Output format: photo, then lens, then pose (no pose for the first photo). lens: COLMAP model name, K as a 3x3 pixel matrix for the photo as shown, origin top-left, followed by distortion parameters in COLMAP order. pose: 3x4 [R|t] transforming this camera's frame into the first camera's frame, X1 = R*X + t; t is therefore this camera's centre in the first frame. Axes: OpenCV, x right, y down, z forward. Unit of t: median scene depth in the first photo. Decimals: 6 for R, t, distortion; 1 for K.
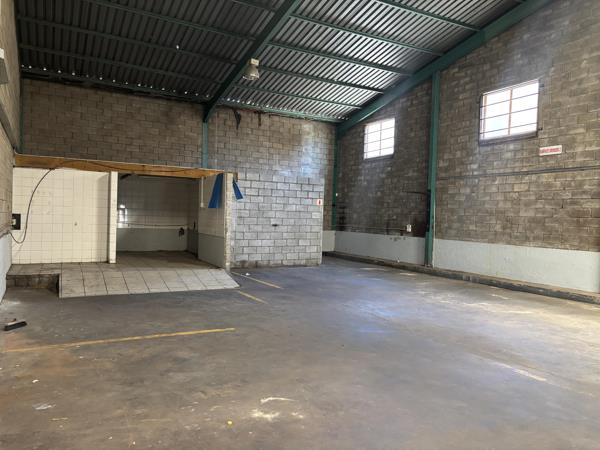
lens RADIAL K [[452.1, 0, 302.1], [0, 452.1, 227.5], [0, 0, 1]] dist [0.038933, -0.034042]
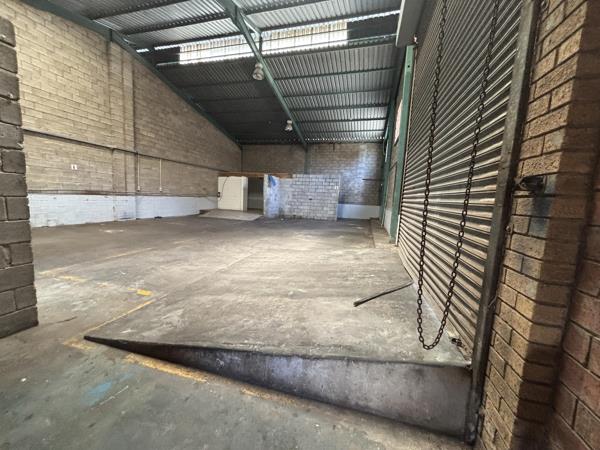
lens RADIAL K [[242.9, 0, 296.9], [0, 242.9, 223.8], [0, 0, 1]] dist [0.000020, -0.000350]
pose [[0.706983, 0.081732, -0.702492, 0.765884], [-0.045152, 0.996490, 0.070497, 0.035908], [0.705788, -0.018122, 0.708192, 0.194376]]
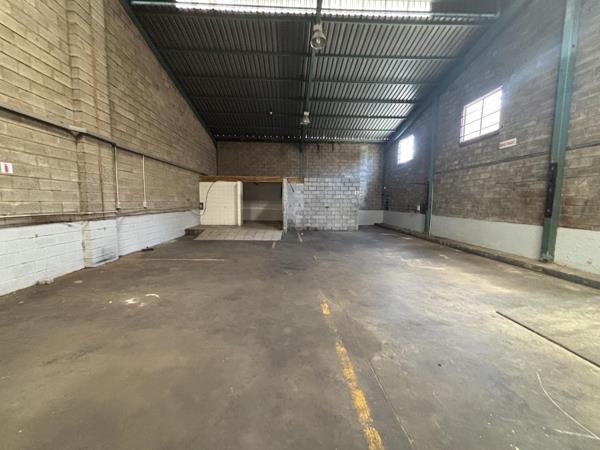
lens RADIAL K [[242.9, 0, 298.7], [0, 242.9, 225.1], [0, 0, 1]] dist [0.000020, -0.000350]
pose [[0.892075, 0.022901, -0.451306, 0.299829], [0.004504, 0.998215, 0.059555, 0.009260], [0.451865, -0.055160, 0.890380, 0.125771]]
